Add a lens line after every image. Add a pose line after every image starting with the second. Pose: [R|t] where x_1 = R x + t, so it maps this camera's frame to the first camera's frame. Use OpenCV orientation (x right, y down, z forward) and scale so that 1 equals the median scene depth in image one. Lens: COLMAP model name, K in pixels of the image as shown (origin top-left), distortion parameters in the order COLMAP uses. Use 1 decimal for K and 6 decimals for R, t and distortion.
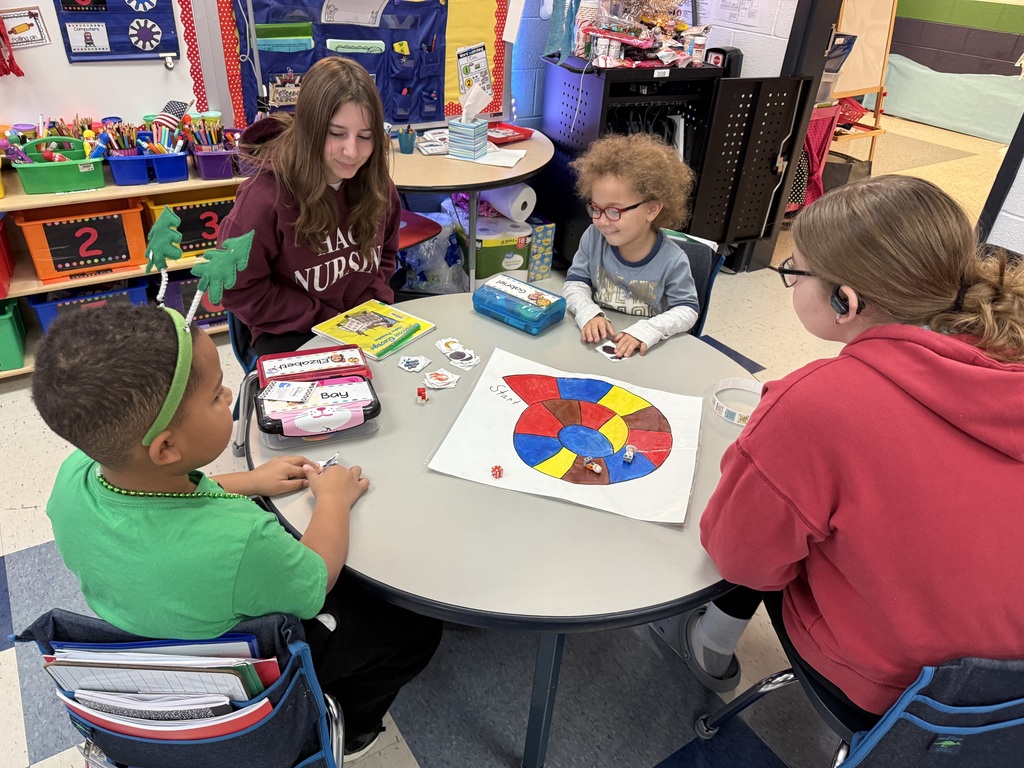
lens RADIAL K [[724.8, 0, 512.0], [0, 724.8, 384.0], [0, 0, 1]] dist [0.000495, -0.025478]
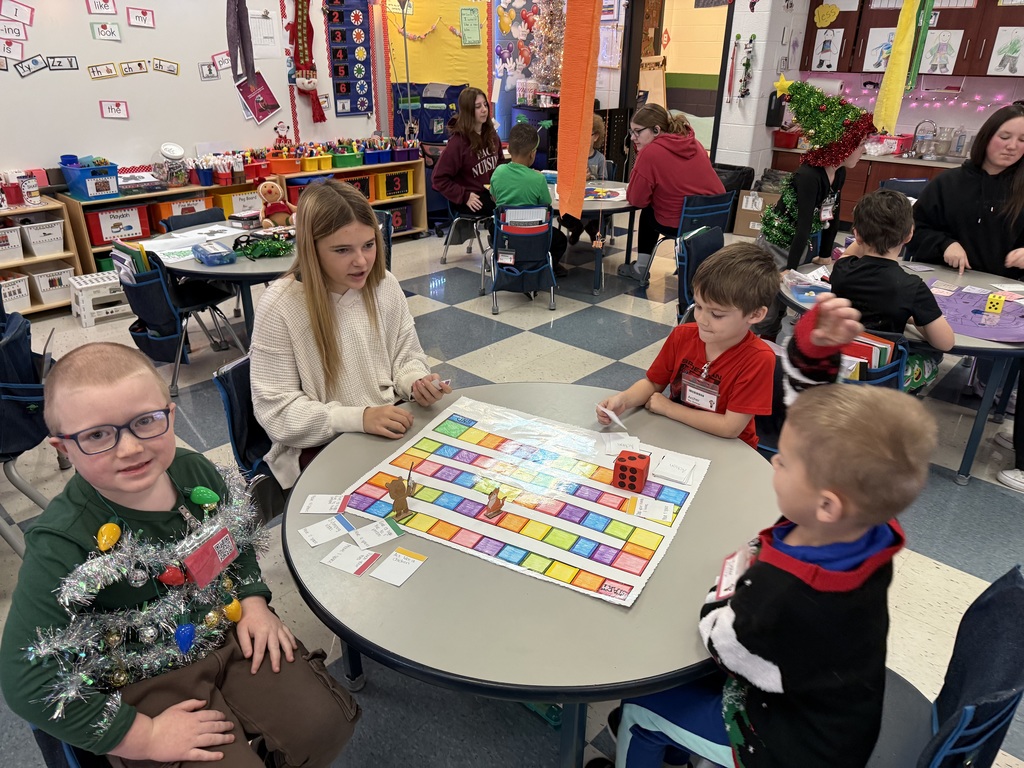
lens RADIAL K [[724.8, 0, 512.0], [0, 724.8, 384.0], [0, 0, 1]] dist [0.000495, -0.025478]
pose [[0.970293, -0.148208, 0.191223, -0.606646], [0.169295, 0.980578, -0.099025, 0.693666], [-0.172833, 0.128457, 0.976539, -1.213475]]
